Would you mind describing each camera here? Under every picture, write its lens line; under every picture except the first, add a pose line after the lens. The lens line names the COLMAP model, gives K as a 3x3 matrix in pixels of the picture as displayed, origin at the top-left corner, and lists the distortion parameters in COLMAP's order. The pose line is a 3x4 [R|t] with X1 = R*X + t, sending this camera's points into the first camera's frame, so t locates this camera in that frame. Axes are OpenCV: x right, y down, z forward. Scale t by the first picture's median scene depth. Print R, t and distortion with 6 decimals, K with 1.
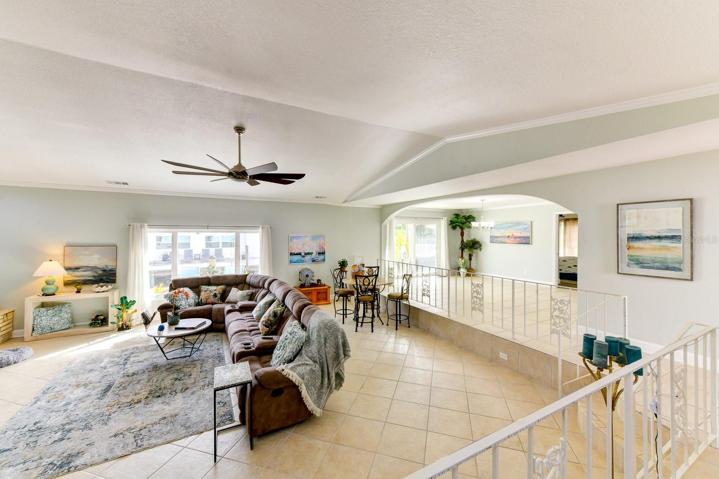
lens RADIAL K [[282.9, 0, 353.6], [0, 282.9, 235.0], [0, 0, 1]] dist [0.014035, -0.000724]
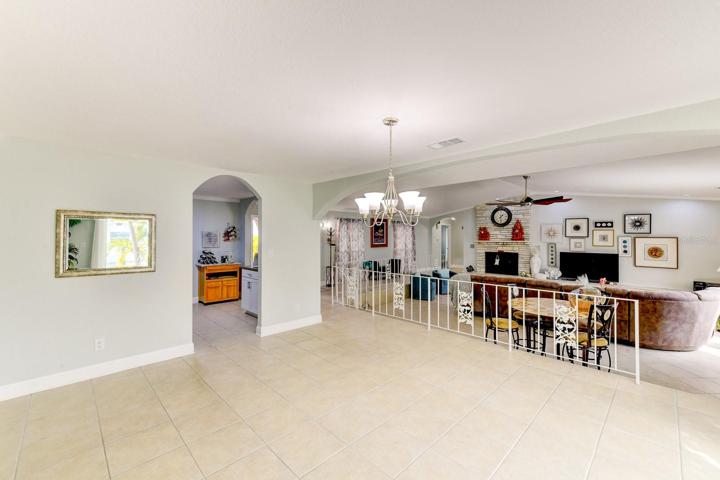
lens RADIAL K [[290.1, 0, 366.4], [0, 290.1, 236.2], [0, 0, 1]] dist [0.009572, 0.000470]
pose [[-0.954974, -0.003588, -0.296667, 0.688696], [-0.002395, 0.999988, -0.004386, -0.000707], [0.296679, -0.003478, -0.954971, 1.616232]]
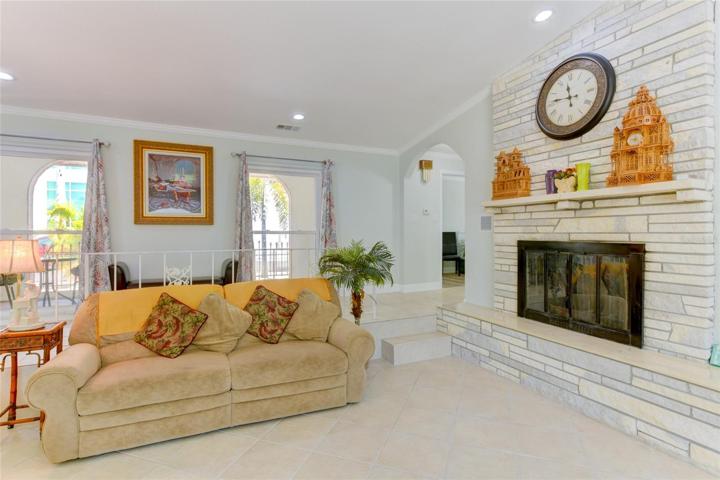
lens RADIAL K [[362.7, 0, 359.3], [0, 362.7, 233.7], [0, 0, 1]] dist [0.001494, -0.001774]
pose [[-0.999428, -0.002077, 0.033757, -0.398883], [-0.002051, 0.999998, 0.000788, 0.082336], [-0.033759, 0.000718, -0.999430, 0.654720]]
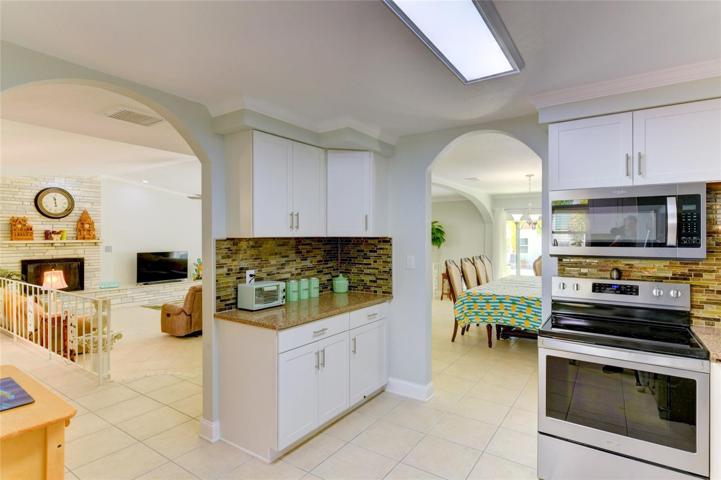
lens RADIAL K [[363.2, 0, 364.9], [0, 363.2, 235.2], [0, 0, 1]] dist [0.001494, -0.001774]
pose [[0.477446, -0.002166, -0.878658, 1.229619], [-0.000512, 0.999996, -0.002743, 0.000373], [0.878661, 0.001760, 0.477443, 0.469414]]
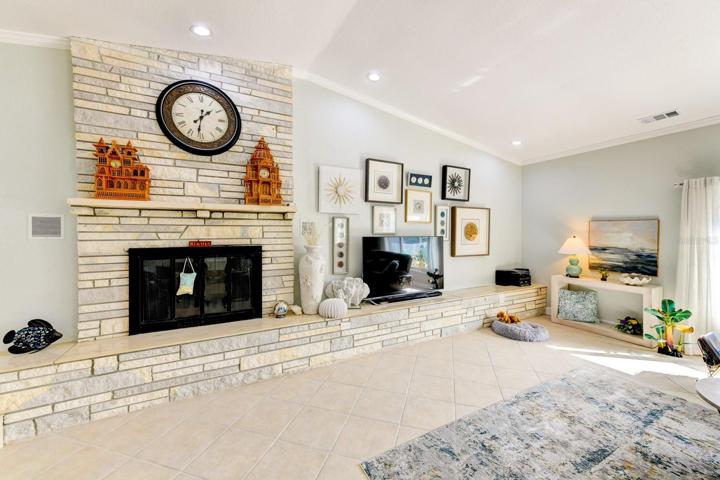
lens RADIAL K [[283.3, 0, 364.9], [0, 283.3, 234.1], [0, 0, 1]] dist [0.014035, -0.000724]
pose [[0.013862, 0.007185, -0.999878, -0.200376], [0.002620, 0.999970, 0.007222, 0.068990], [0.999900, -0.002720, 0.013843, 0.344536]]
